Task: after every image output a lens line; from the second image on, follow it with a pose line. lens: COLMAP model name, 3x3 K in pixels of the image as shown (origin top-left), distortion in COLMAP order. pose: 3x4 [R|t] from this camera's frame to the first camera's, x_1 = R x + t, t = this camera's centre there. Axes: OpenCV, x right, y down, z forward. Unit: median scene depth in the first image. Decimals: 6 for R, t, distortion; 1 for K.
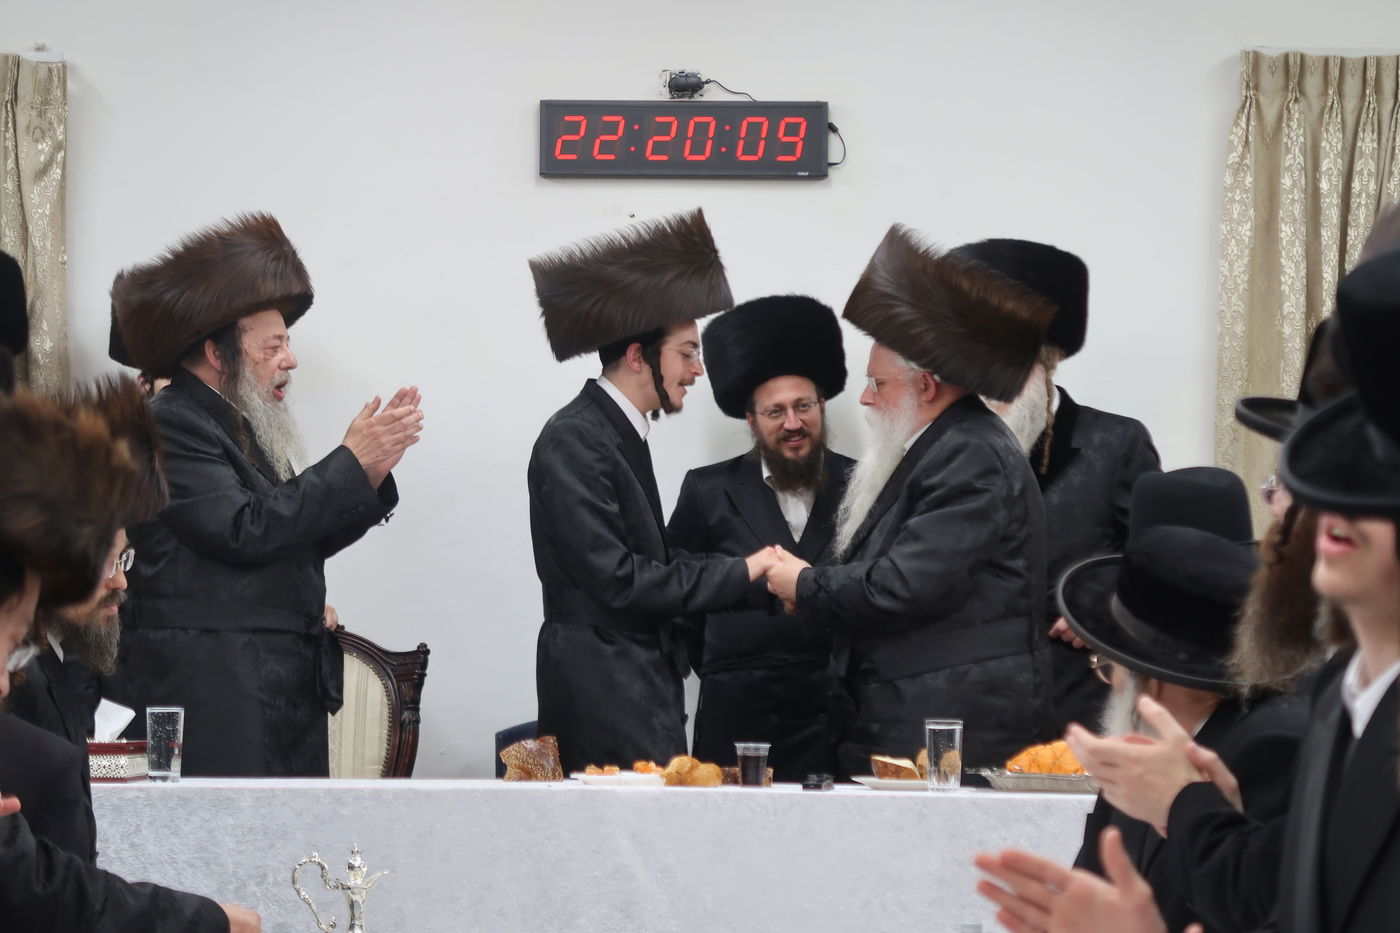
lens RADIAL K [[4084.5, 0, 708.3], [0, 4084.5, 356.3], [0, 0, 1]] dist [0.042748, 0.000000]
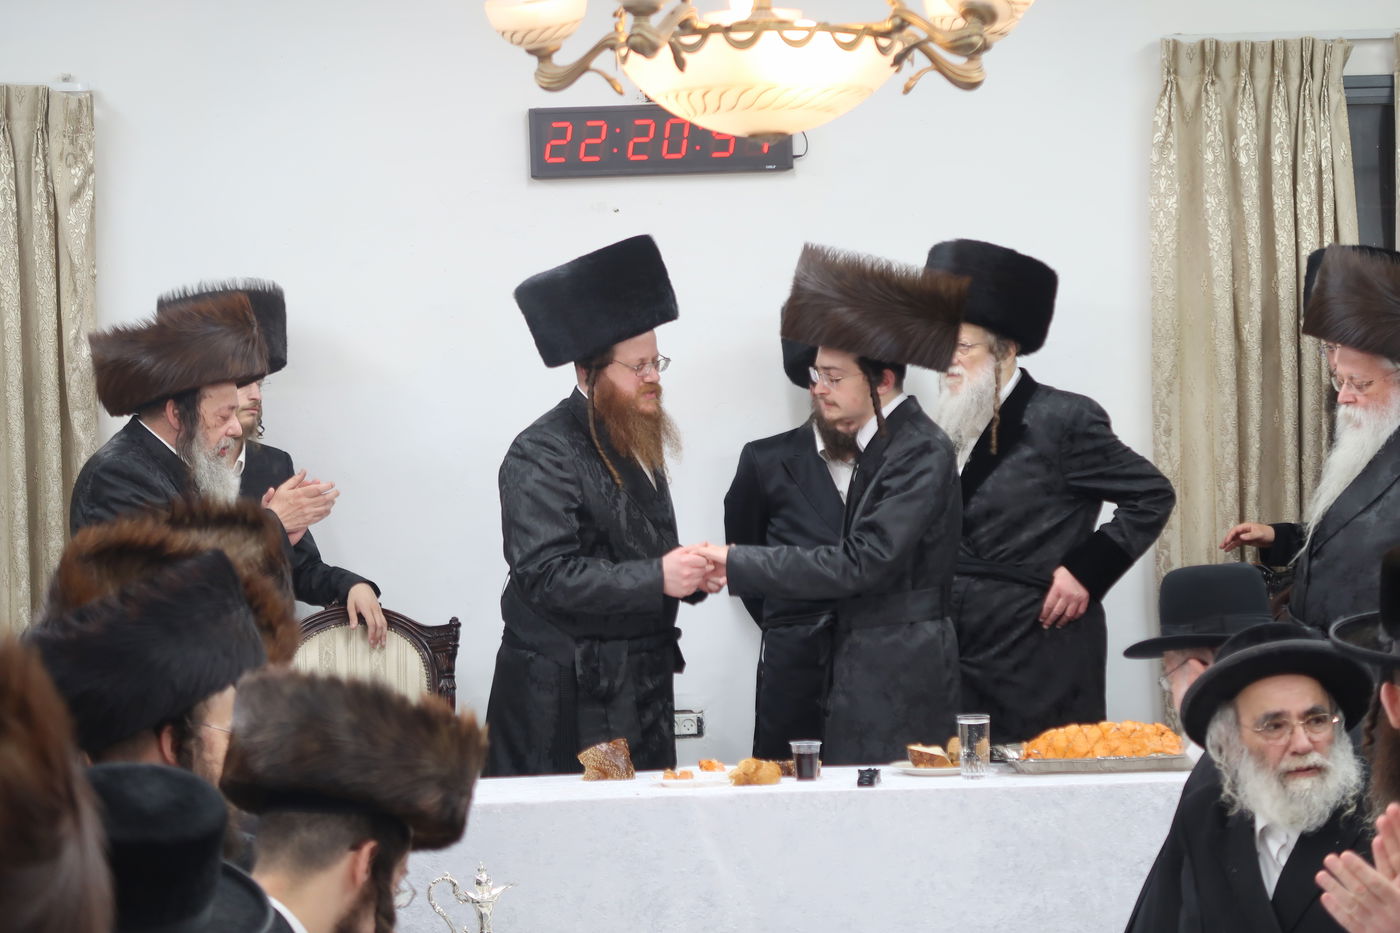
lens RADIAL K [[4084.5, 0, 726.2], [0, 4084.5, 392.9], [0, 0, 1]] dist [0.042748, 0.000000]
pose [[0.996859, -0.042022, 0.067134, -0.068294], [0.036307, 0.995788, 0.084192, -0.080852], [-0.070389, -0.081490, 0.994185, -0.101536]]
